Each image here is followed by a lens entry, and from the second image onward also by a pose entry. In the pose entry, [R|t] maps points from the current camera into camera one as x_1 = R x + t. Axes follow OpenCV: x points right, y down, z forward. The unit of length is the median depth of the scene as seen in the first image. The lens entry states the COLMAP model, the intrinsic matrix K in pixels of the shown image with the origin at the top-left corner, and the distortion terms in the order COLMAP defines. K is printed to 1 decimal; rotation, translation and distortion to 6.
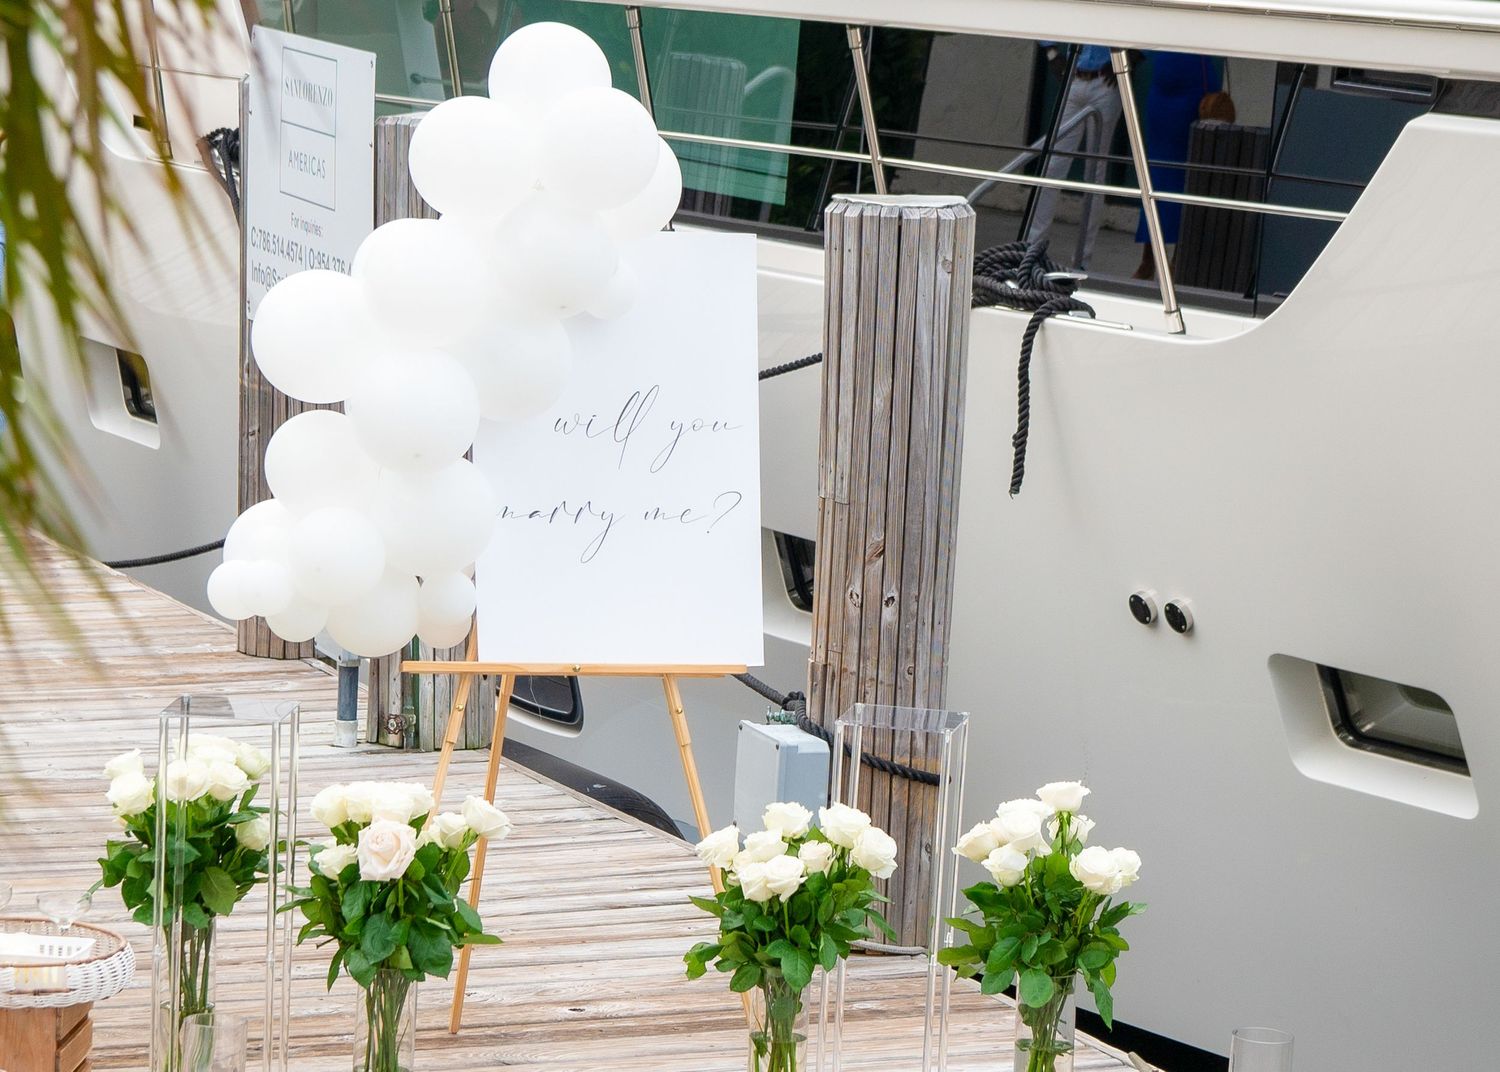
lens RADIAL K [[8784.2, 0, 750.0], [0, 8784.2, 536.0], [0, 0, 1]] dist [-0.388924, -4.305680]
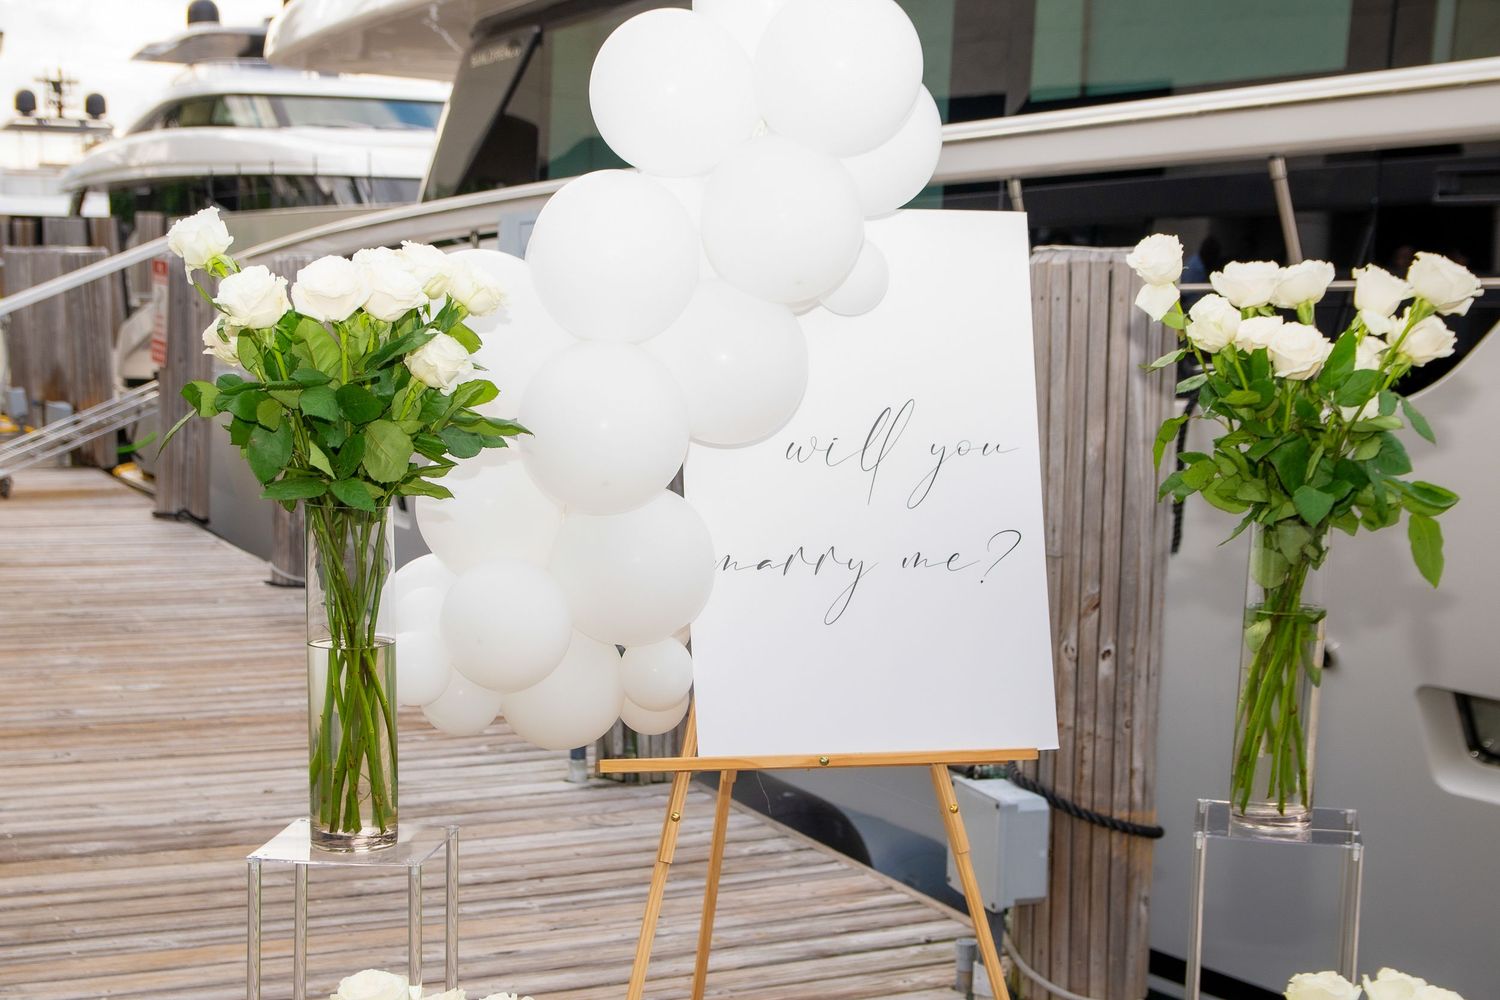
lens RADIAL K [[2300.8, 0, 750.0], [0, 2300.8, 500.0], [0, 0, 1]] dist [-0.008342, -0.038983]
pose [[0.999593, -0.028125, 0.004813, -0.024795], [0.028330, 0.998368, -0.049595, 0.001781], [-0.003410, 0.049711, 0.998758, 0.740455]]
